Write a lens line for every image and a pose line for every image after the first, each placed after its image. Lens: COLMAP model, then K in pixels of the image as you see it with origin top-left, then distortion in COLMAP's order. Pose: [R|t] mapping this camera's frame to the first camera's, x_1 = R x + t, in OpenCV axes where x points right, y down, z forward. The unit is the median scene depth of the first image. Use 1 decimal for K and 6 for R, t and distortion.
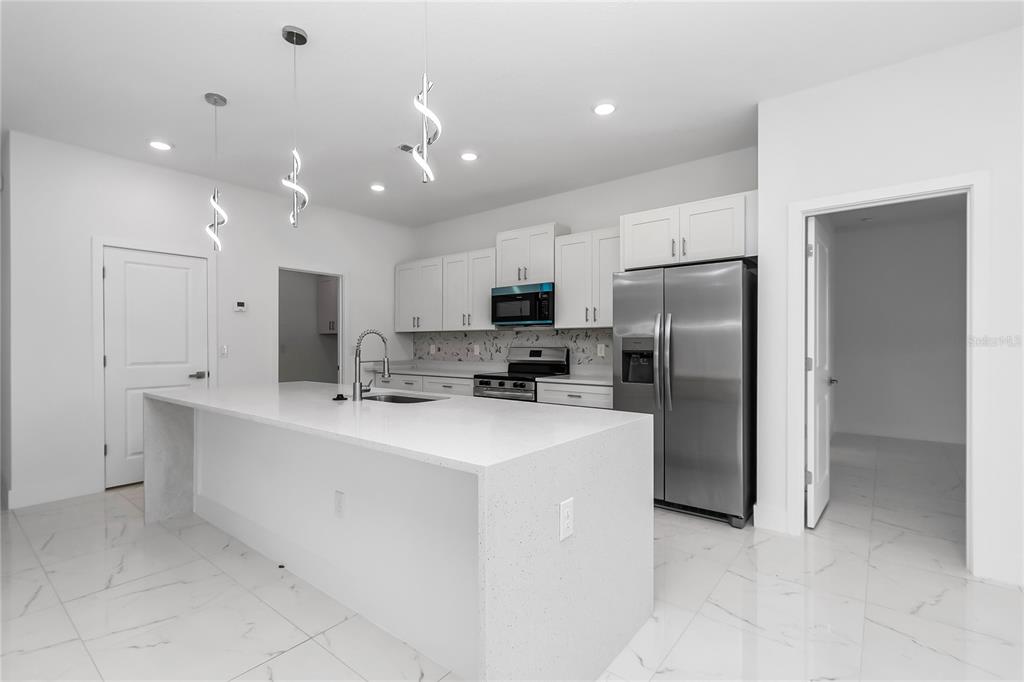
lens RADIAL K [[443.9, 0, 512.0], [0, 443.9, 341.0], [0, 0, 1]] dist [-0.045767, -0.000114]
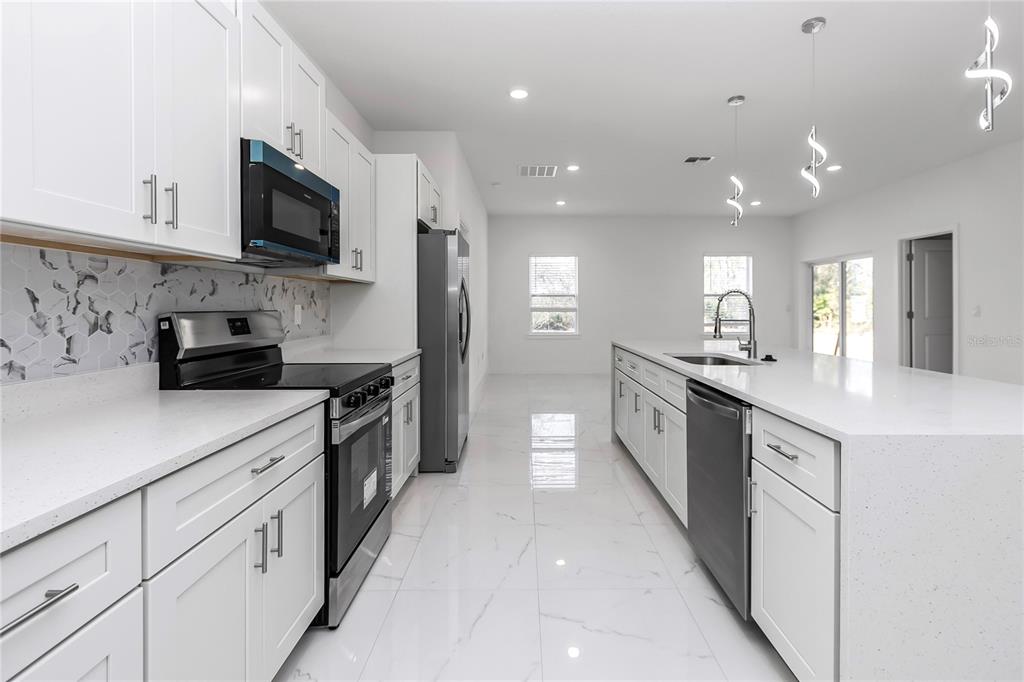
lens RADIAL K [[497.7, 0, 506.9], [0, 497.7, 310.4], [0, 0, 1]] dist [0.000571, 0.000071]
pose [[-0.594715, -0.002984, 0.803931, -0.489090], [-0.001860, 0.999996, 0.002336, 0.012626], [-0.803935, -0.000106, -0.594718, 1.128593]]
